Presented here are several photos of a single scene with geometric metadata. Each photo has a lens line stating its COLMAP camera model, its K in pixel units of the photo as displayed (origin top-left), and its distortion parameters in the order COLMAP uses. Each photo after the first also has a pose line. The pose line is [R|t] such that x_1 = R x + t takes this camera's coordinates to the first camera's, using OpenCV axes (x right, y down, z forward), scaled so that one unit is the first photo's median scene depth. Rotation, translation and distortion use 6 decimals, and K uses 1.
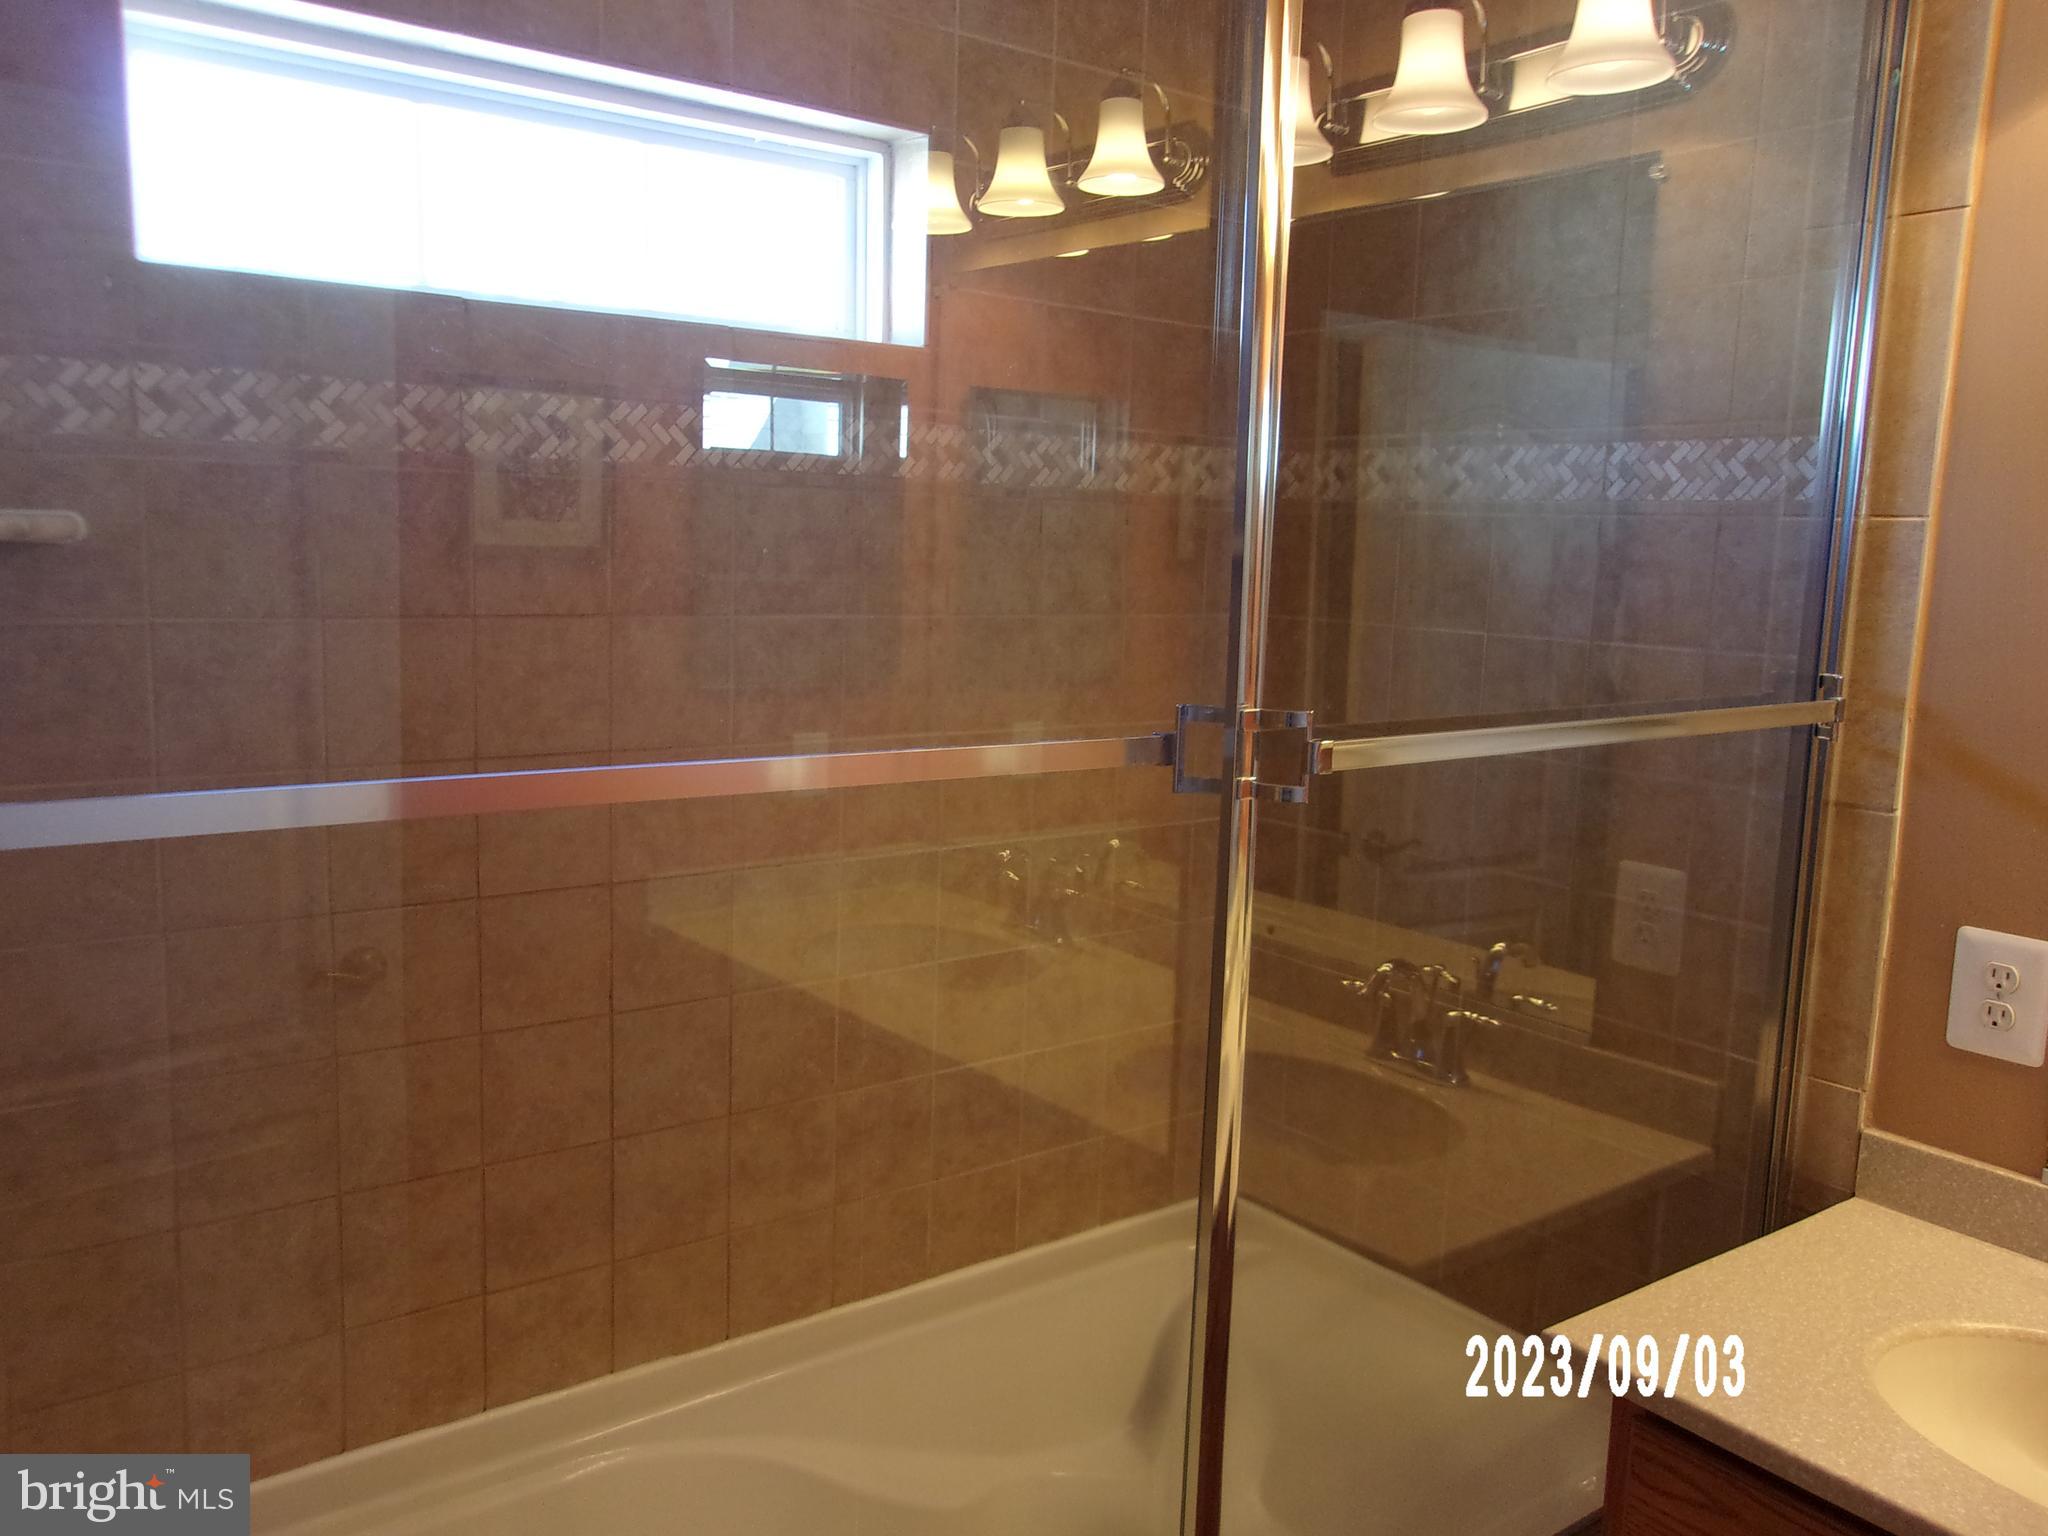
lens RADIAL K [[1570.1, 0, 1019.6], [0, 1570.1, 762.1], [0, 0, 1]] dist [-0.021925, 0.030526]
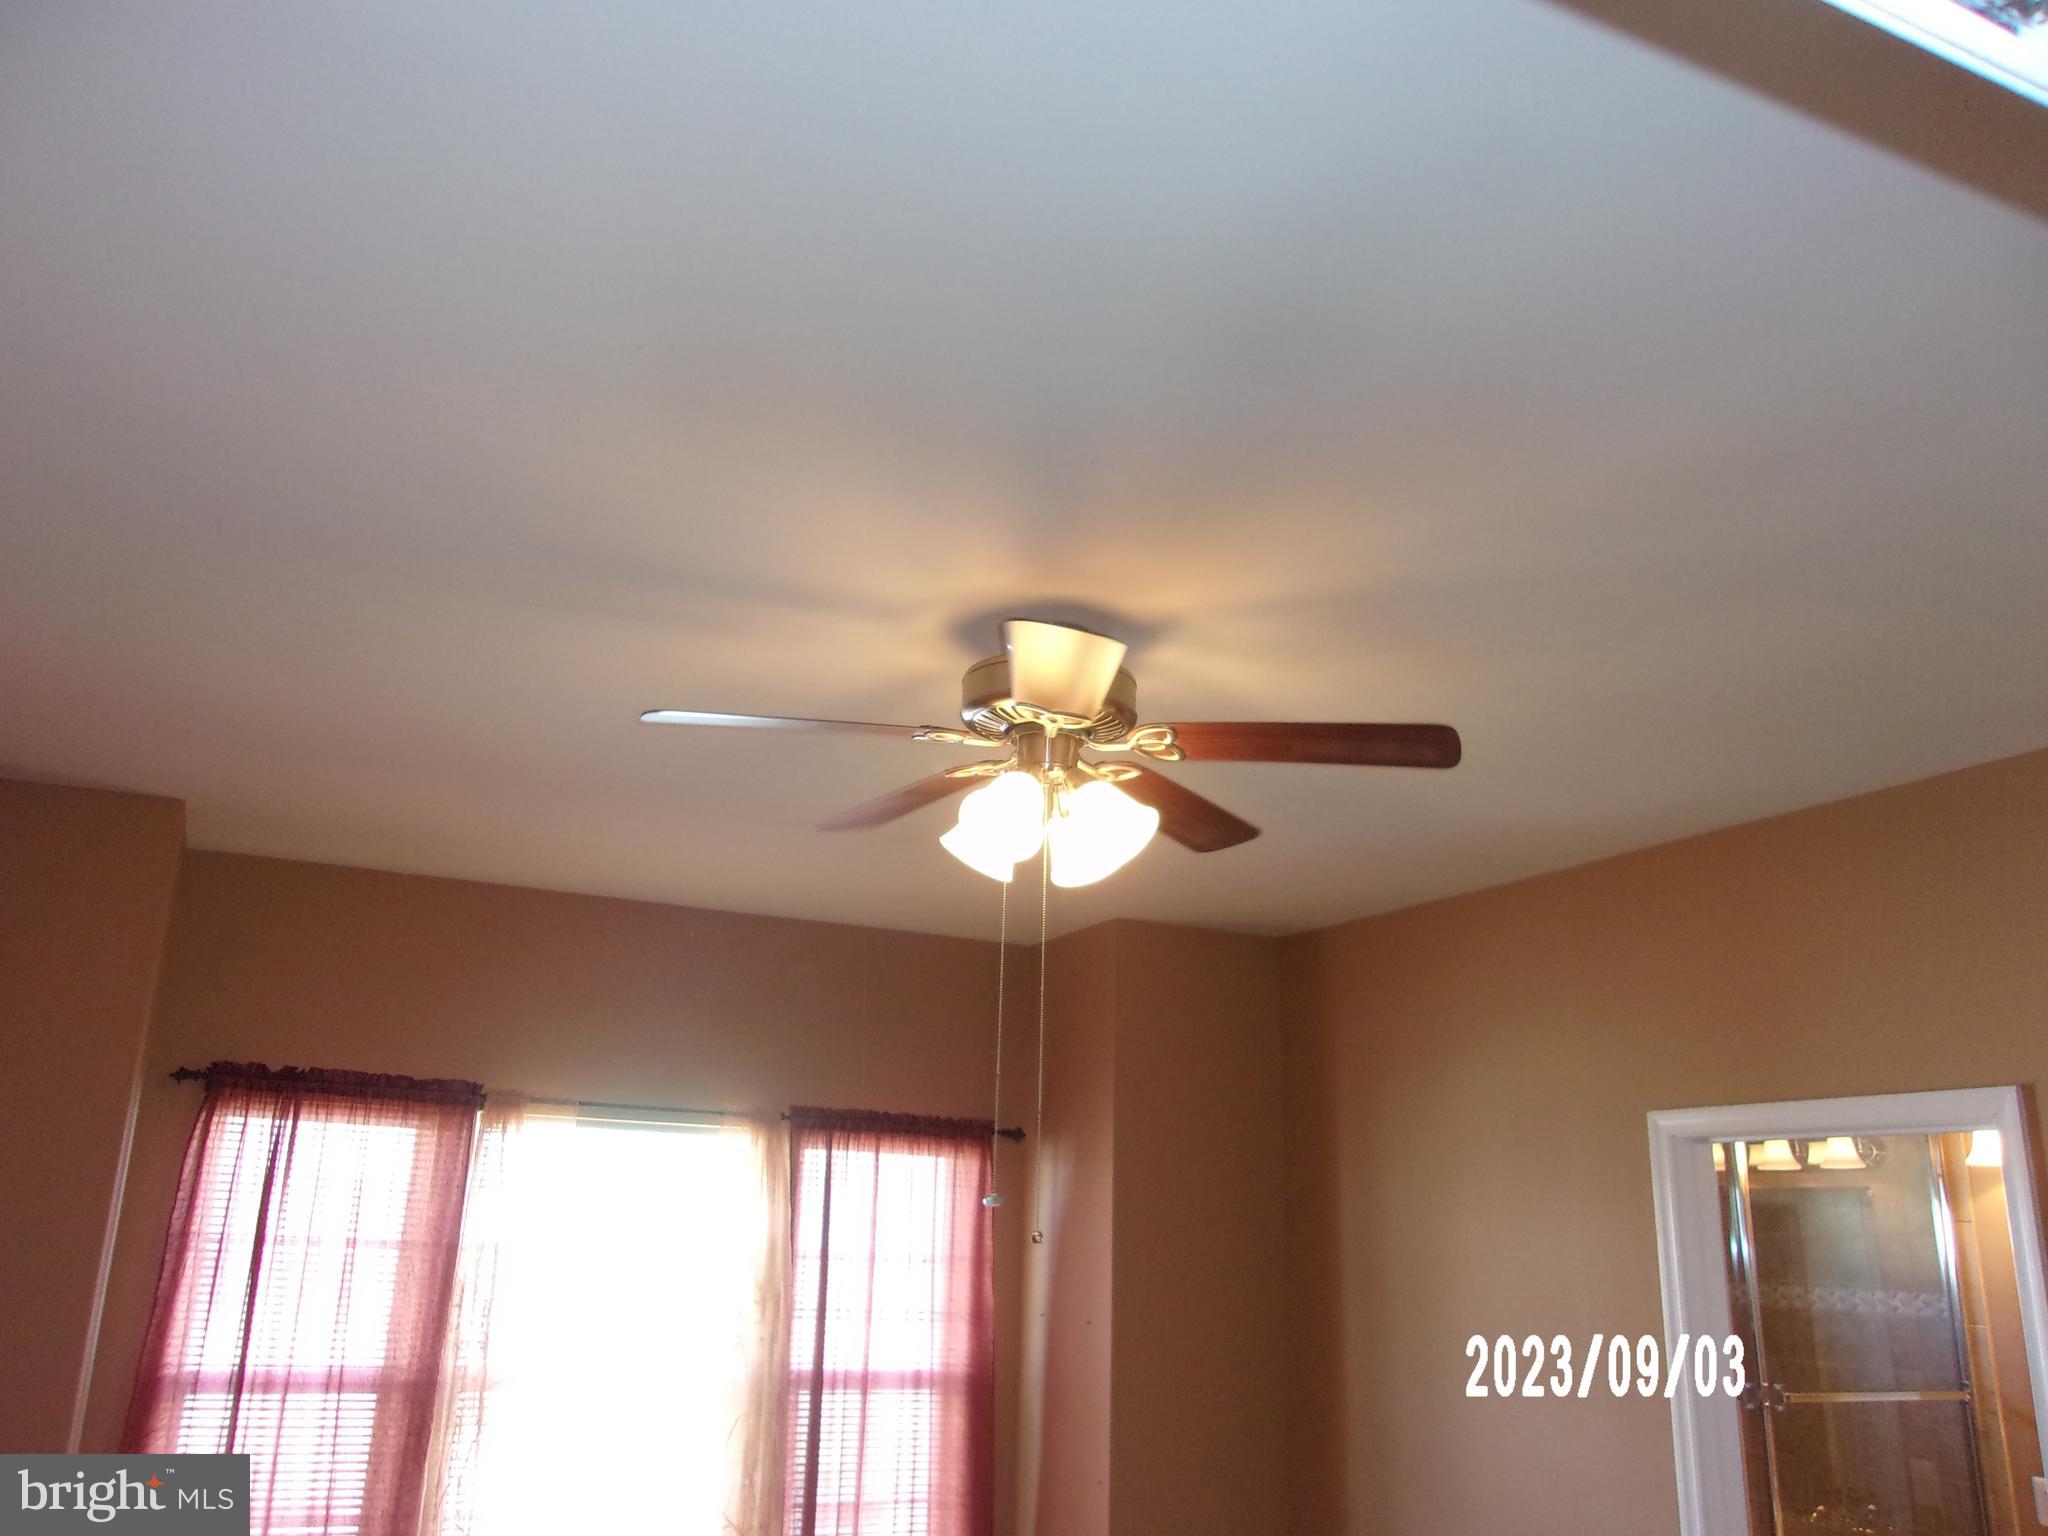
lens RADIAL K [[1570.1, 0, 1002.9], [0, 1570.1, 781.7], [0, 0, 1]] dist [-0.021925, 0.030526]
pose [[0.980238, -0.054041, -0.190296, -0.563191], [-0.031653, 0.906723, -0.420538, 0.192873], [0.195272, 0.418251, 0.887094, -2.175439]]
